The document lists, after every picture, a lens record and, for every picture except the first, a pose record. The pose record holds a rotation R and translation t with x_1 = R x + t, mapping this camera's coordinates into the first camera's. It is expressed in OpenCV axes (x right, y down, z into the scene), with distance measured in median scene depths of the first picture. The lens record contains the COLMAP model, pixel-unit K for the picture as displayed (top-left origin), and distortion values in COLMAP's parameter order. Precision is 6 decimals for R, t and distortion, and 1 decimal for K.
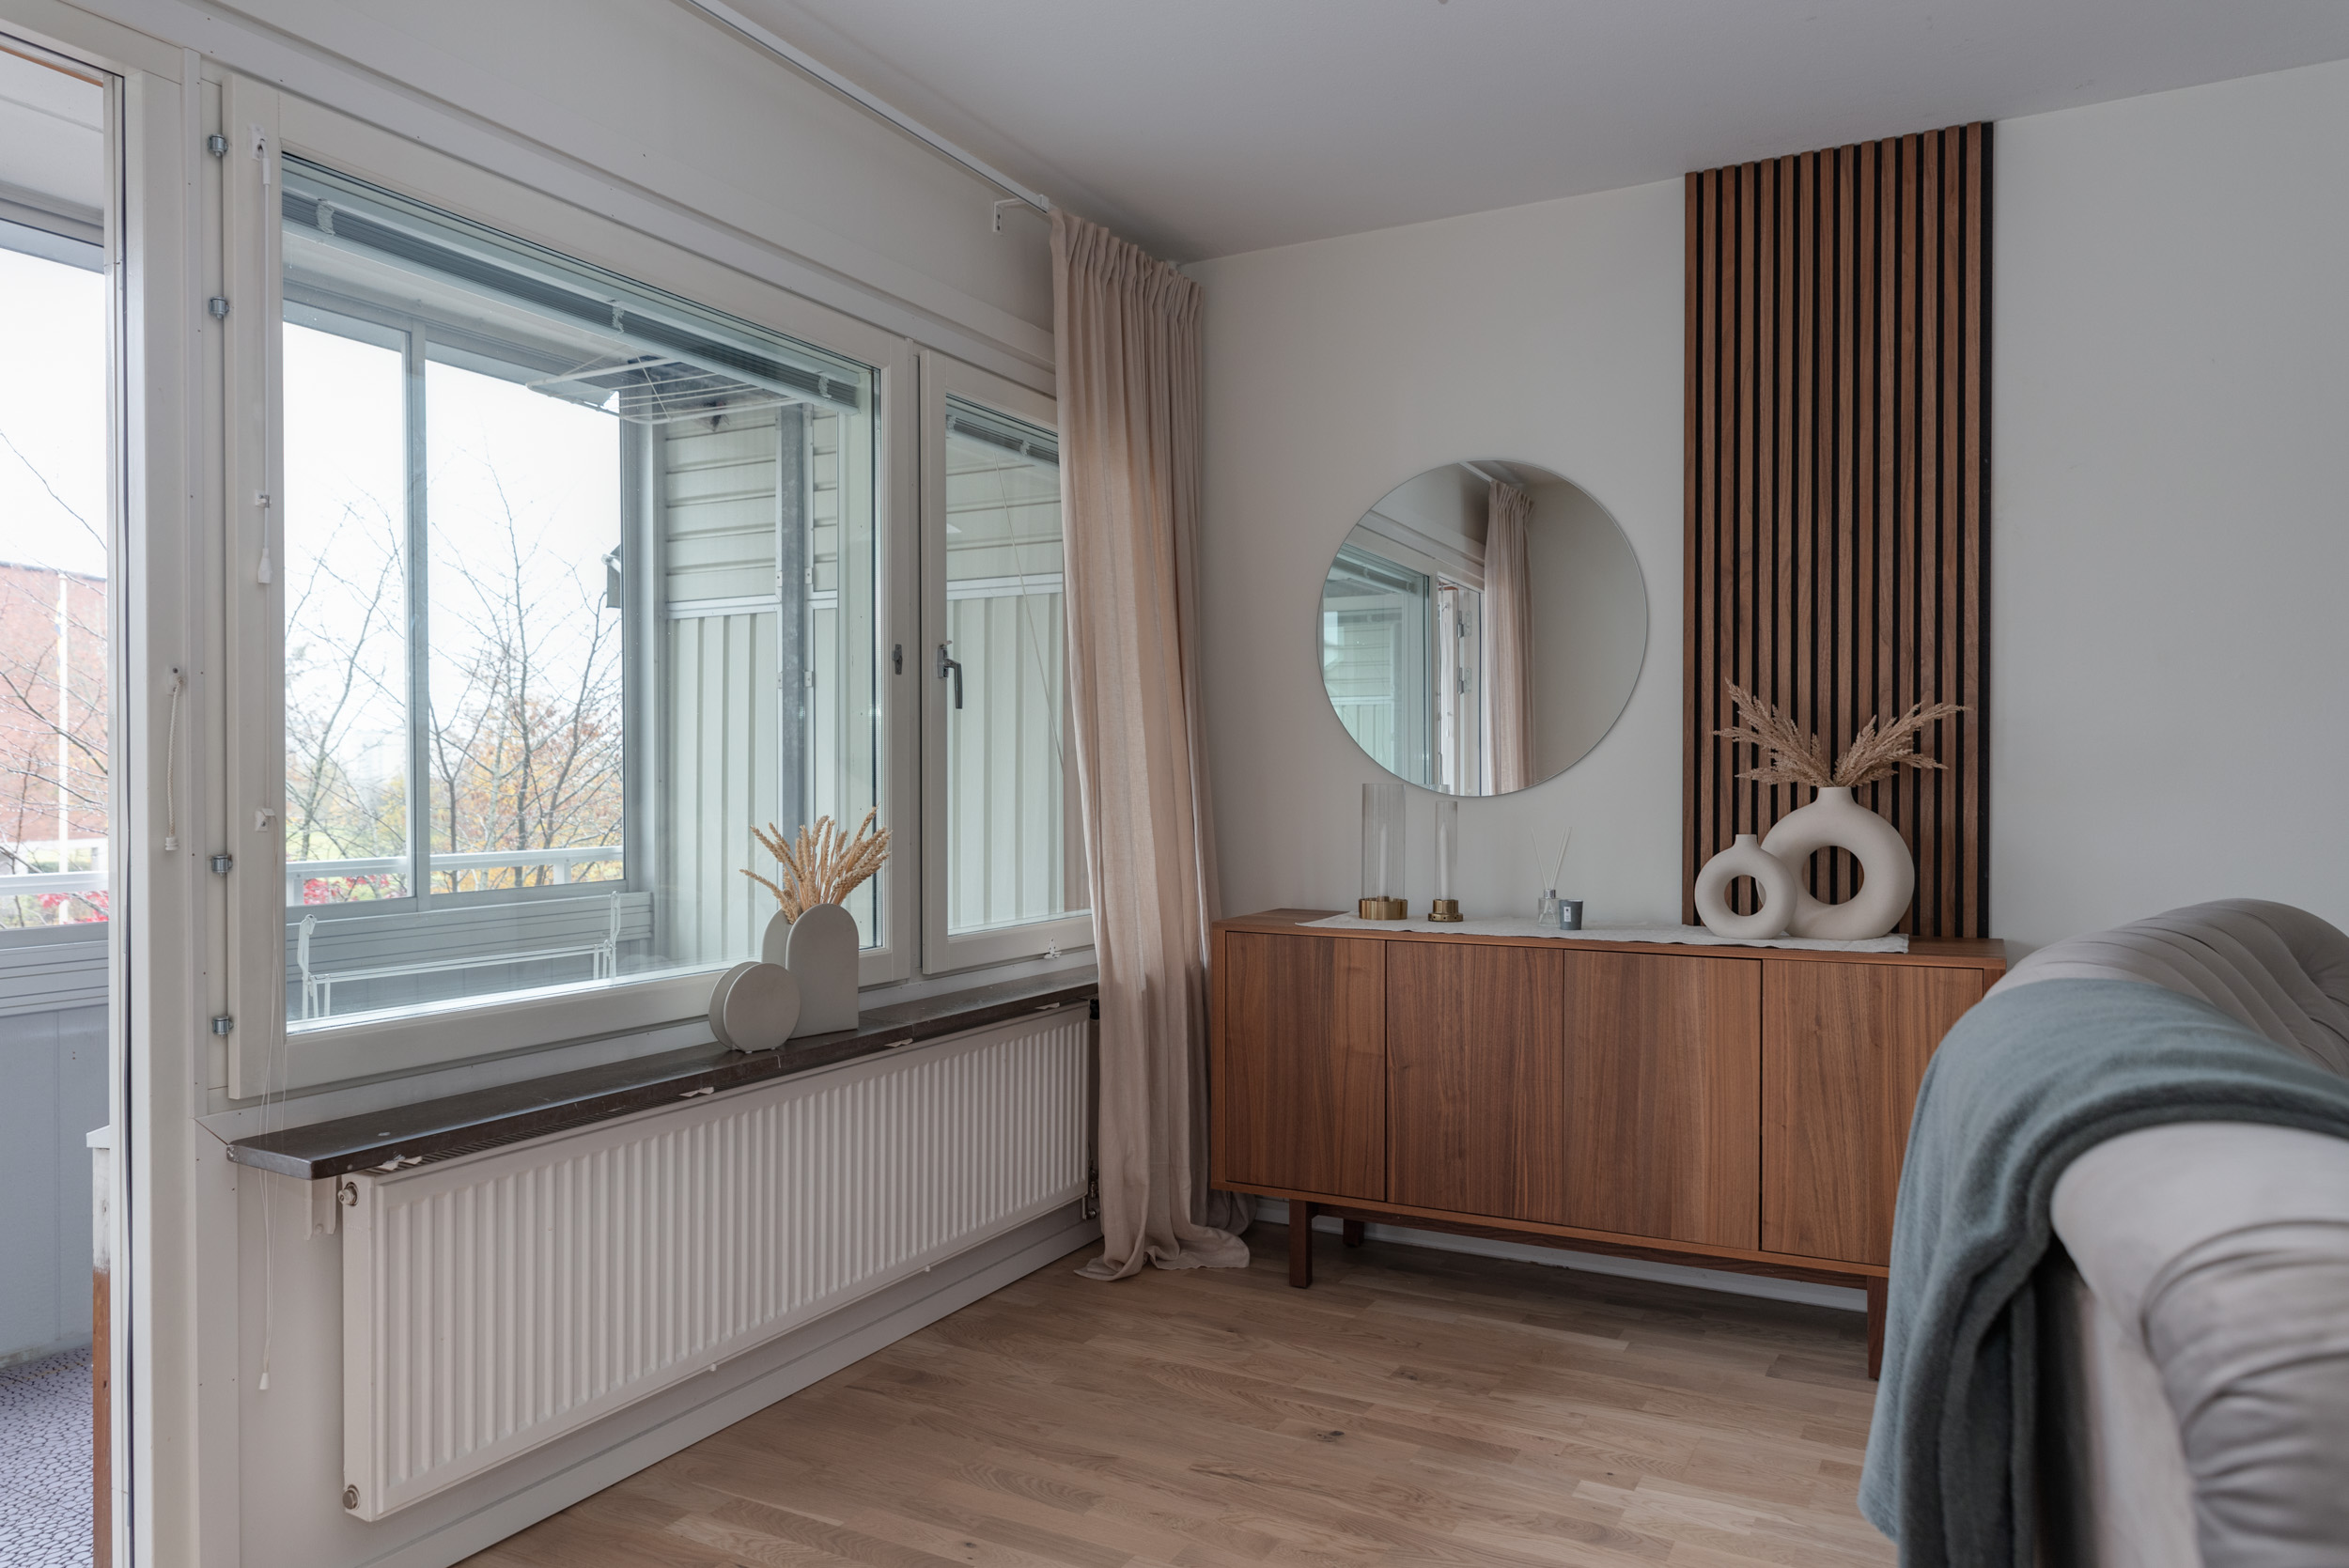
lens RADIAL K [[1596.1, 0, 1174.5], [0, 1596.1, 784.0], [0, 0, 1]] dist [0.005499, -0.002861]
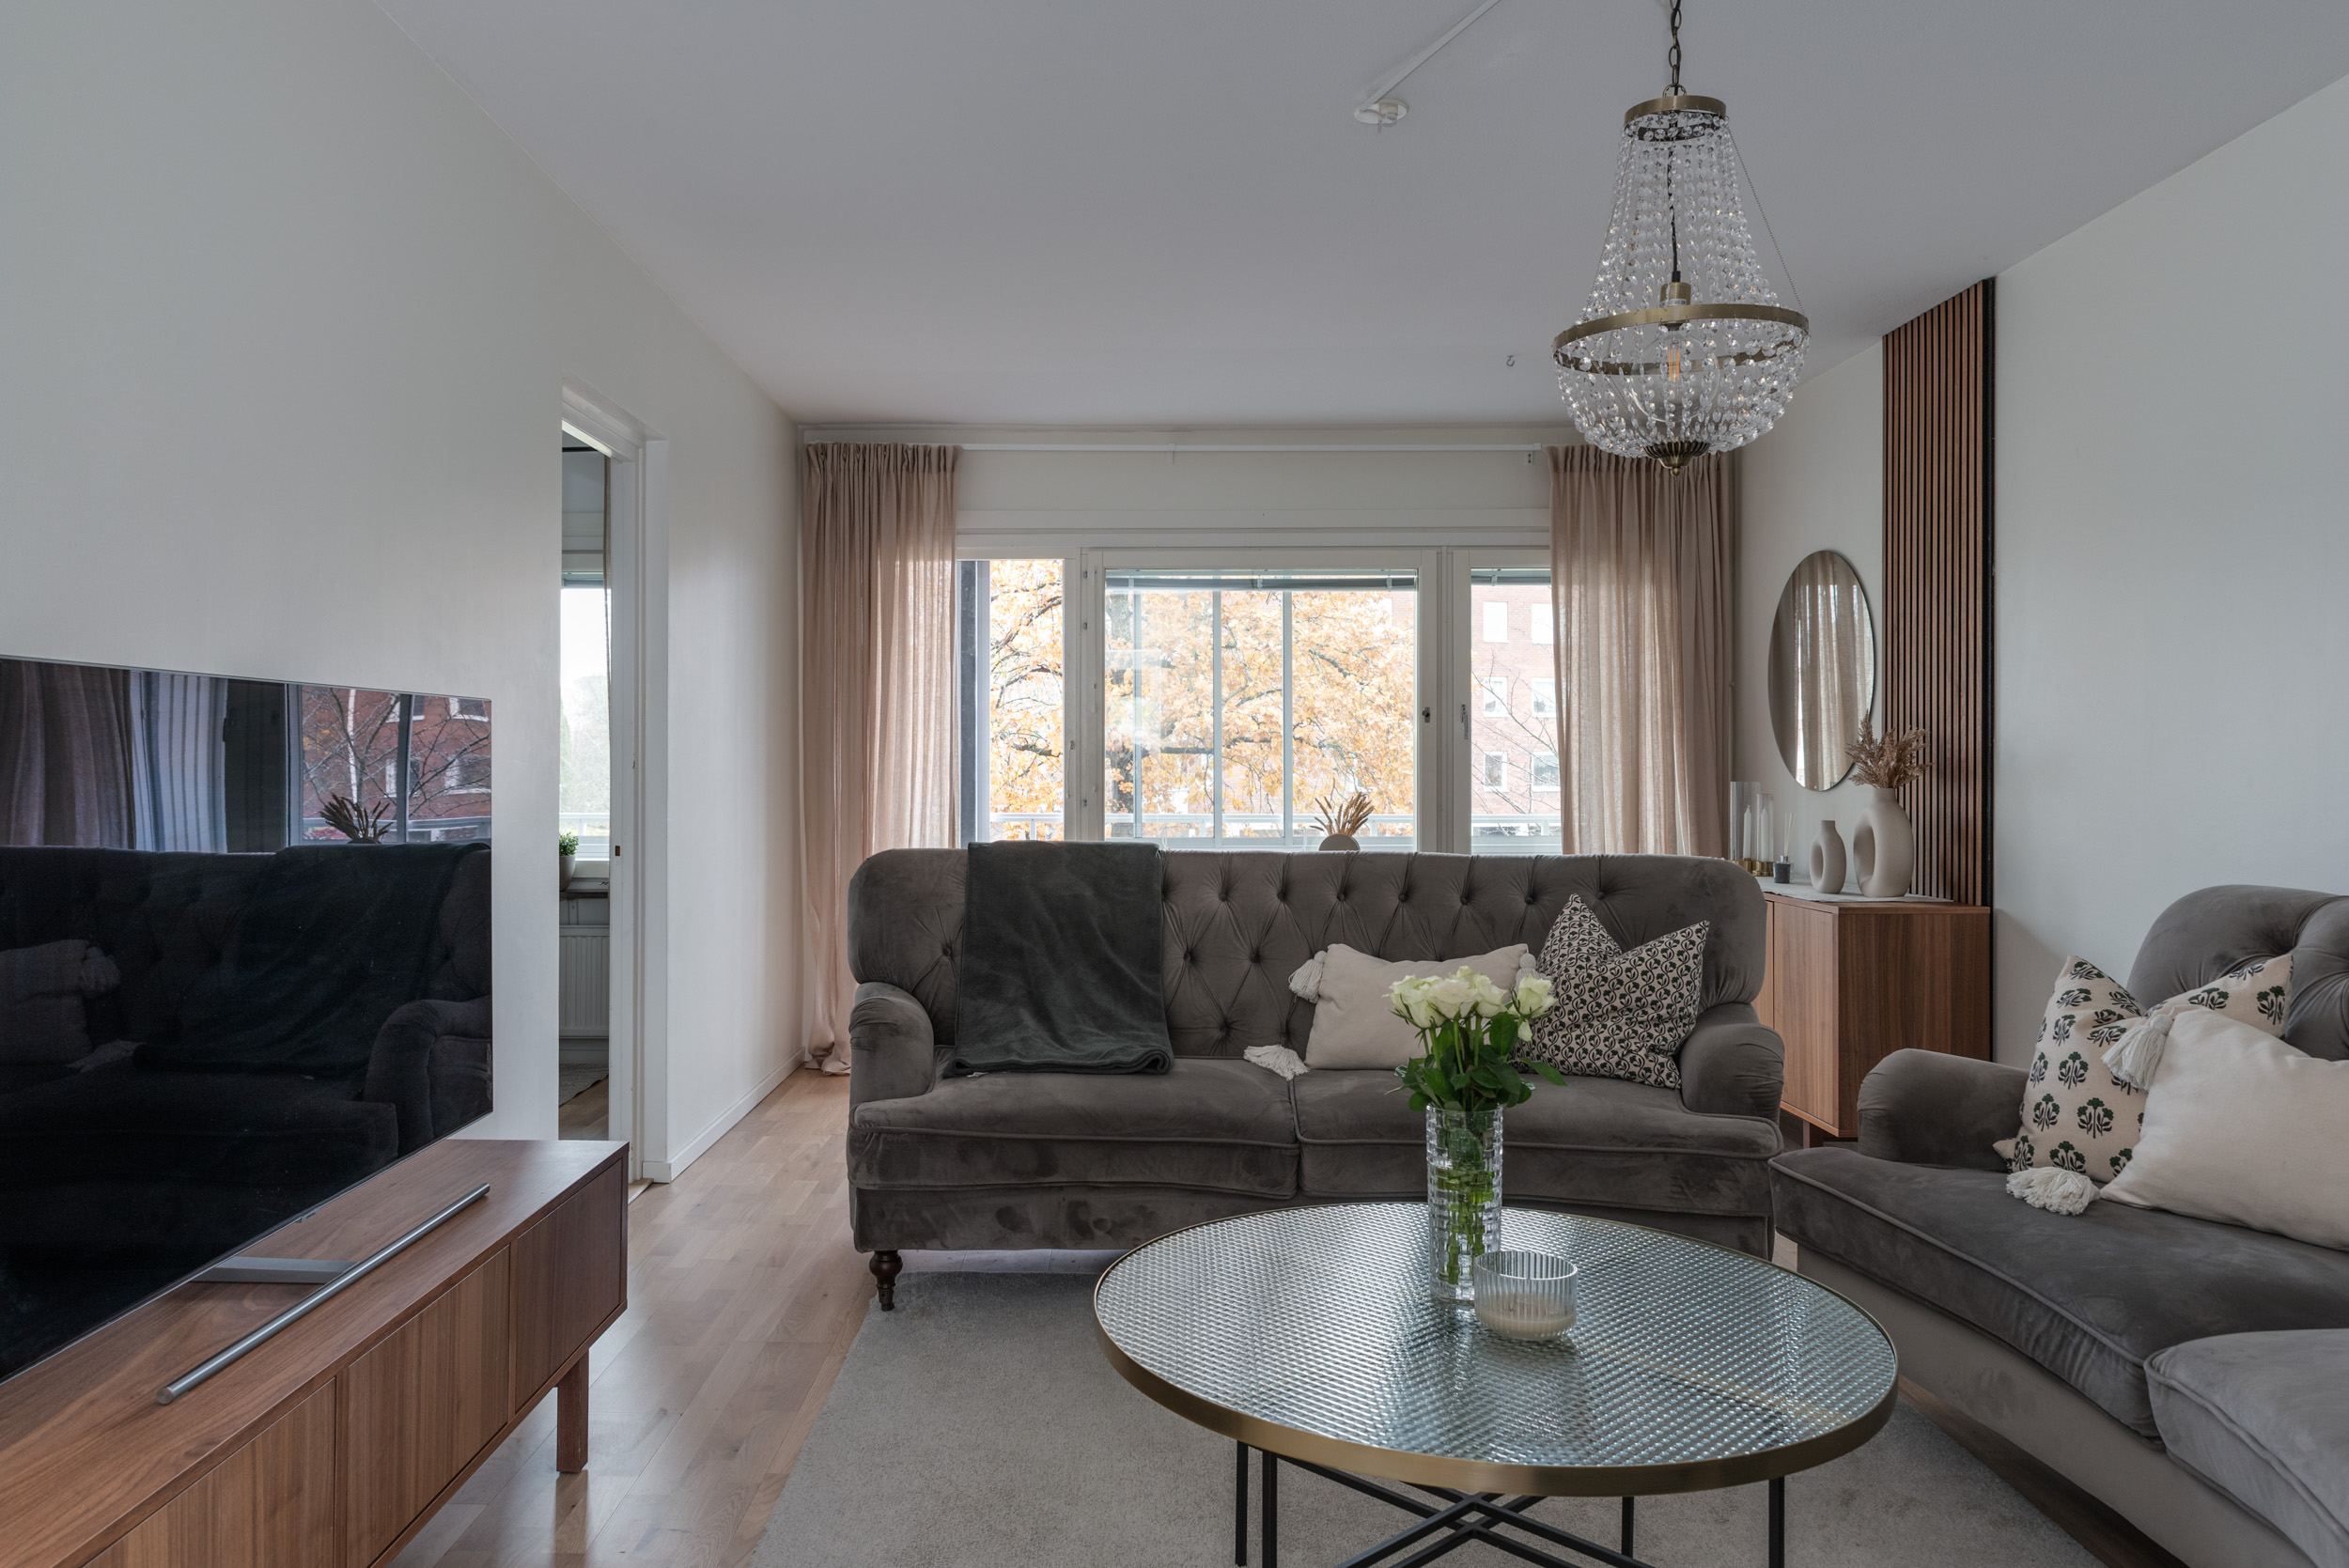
lens RADIAL K [[1596.1, 0, 1174.5], [0, 1596.1, 784.0], [0, 0, 1]] dist [0.005499, -0.002861]
pose [[0.489497, 0.014346, -0.871887, 1.304352], [0.009675, 0.999714, 0.021881, -0.036852], [0.871952, -0.019147, 0.489218, -0.215626]]
